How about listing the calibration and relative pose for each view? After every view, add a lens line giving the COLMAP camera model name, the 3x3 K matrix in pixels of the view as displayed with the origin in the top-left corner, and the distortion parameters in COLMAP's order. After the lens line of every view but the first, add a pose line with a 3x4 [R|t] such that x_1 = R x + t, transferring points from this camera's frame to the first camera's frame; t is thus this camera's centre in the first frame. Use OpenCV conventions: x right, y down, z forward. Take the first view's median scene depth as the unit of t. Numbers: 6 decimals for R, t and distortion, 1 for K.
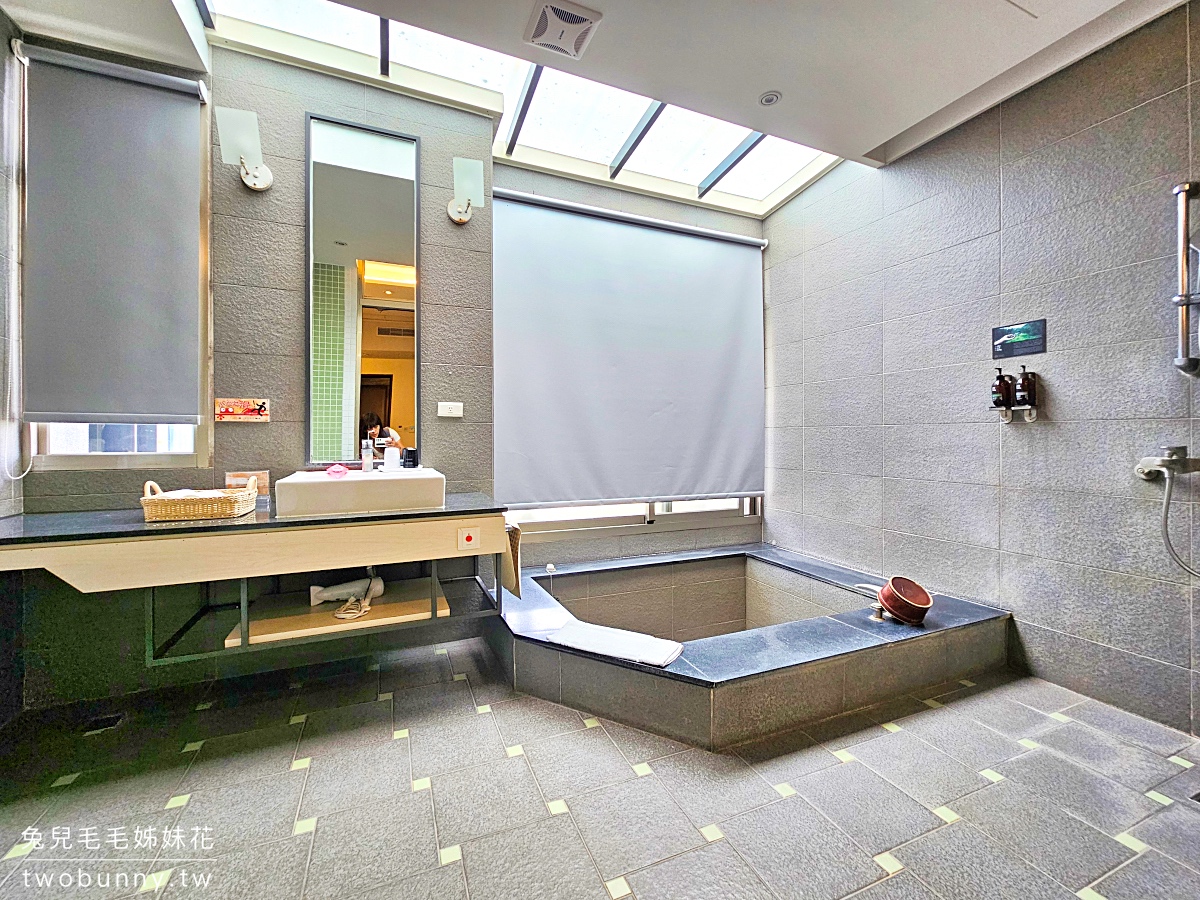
lens RADIAL K [[506.0, 0, 607.2], [0, 506.0, 440.2], [0, 0, 1]] dist [-0.002317, 0.000101]
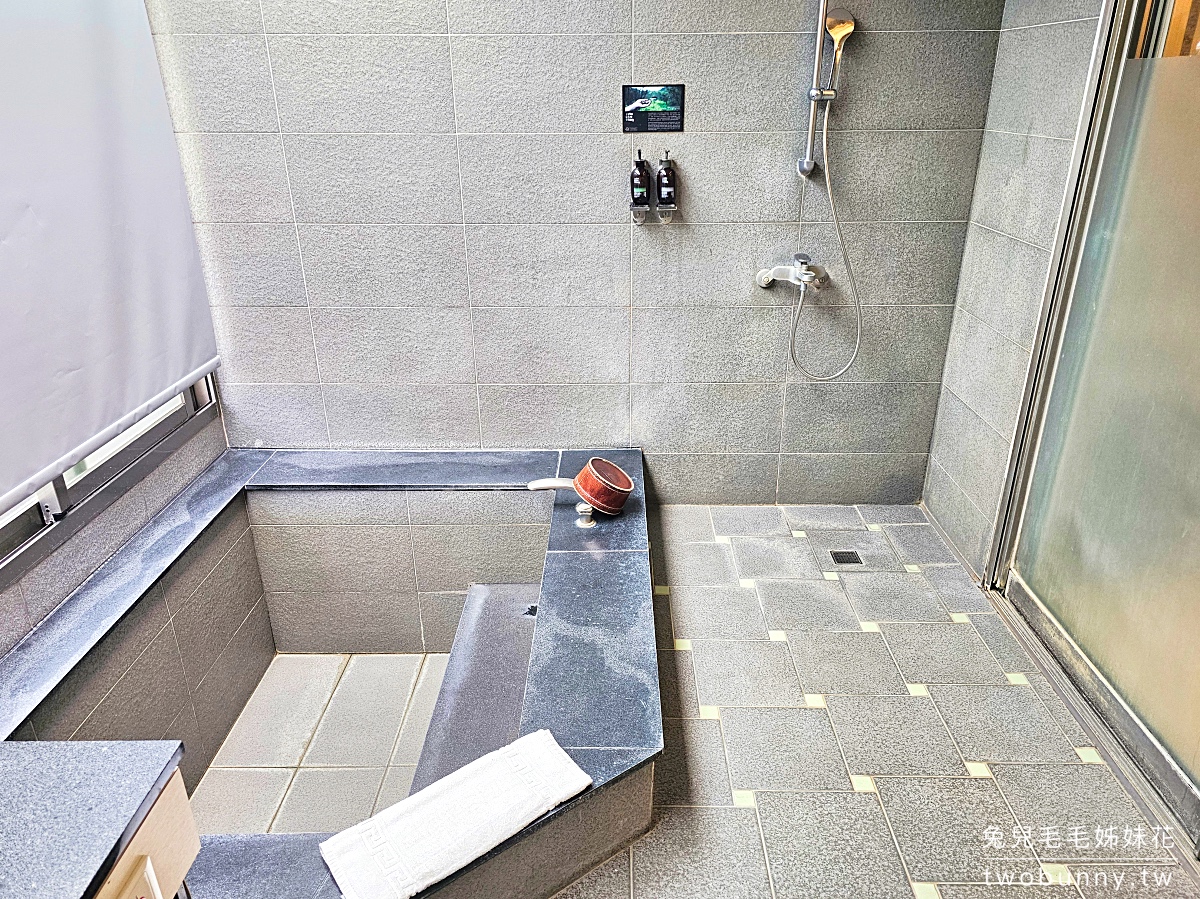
lens RADIAL K [[813.5, 0, 604.7], [0, 813.5, 453.8], [0, 0, 1]] dist [0.041418, -0.002404]
pose [[0.401926, -0.371663, 0.836853, -0.416127], [0.006040, 0.914978, 0.403458, -0.223281], [-0.915652, -0.157105, 0.369998, 0.545198]]
